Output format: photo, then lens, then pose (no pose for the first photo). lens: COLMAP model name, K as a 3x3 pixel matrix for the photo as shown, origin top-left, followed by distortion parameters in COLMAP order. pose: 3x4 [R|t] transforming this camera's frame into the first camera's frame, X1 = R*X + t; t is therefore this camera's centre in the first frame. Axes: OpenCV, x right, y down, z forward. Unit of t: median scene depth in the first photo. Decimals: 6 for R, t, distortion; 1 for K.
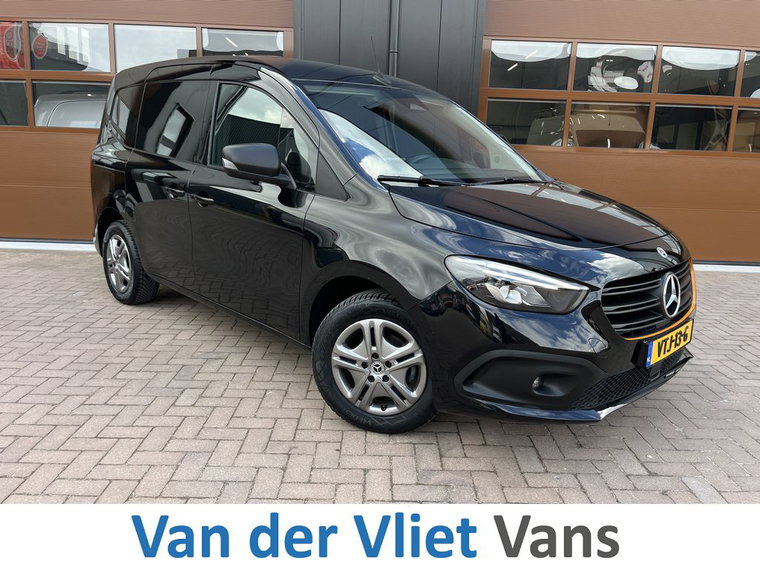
lens RADIAL K [[581.2, 0, 384.9], [0, 581.2, 277.3], [0, 0, 1]] dist [0.107435, -0.149103]
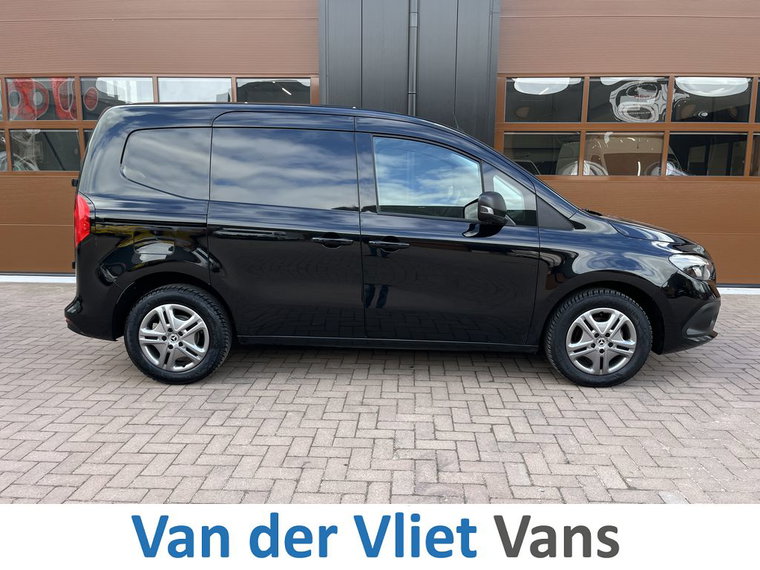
lens RADIAL K [[581.1, 0, 383.2], [0, 581.1, 278.5], [0, 0, 1]] dist [0.090059, -0.117259]
pose [[0.997597, -0.016364, -0.067329, 0.060858], [0.013698, 0.999111, -0.039865, -0.013358], [0.067922, 0.038847, 0.996934, -0.106864]]
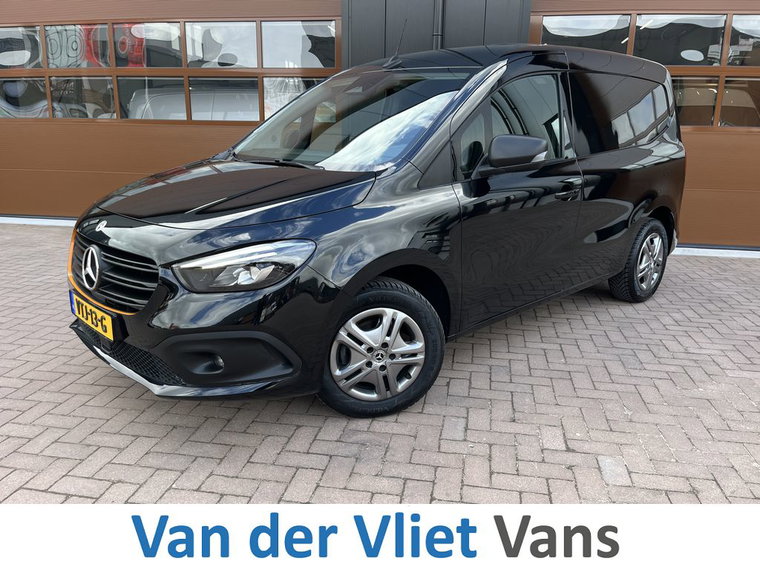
lens RADIAL K [[581.9, 0, 380.0], [0, 581.9, 285.0], [0, 0, 1]] dist [0.093644, -0.130429]
pose [[0.981985, 0.027123, -0.187000, 0.254112], [-0.020046, 0.999013, 0.039634, 0.011454], [0.187891, -0.035171, 0.981560, -0.039505]]
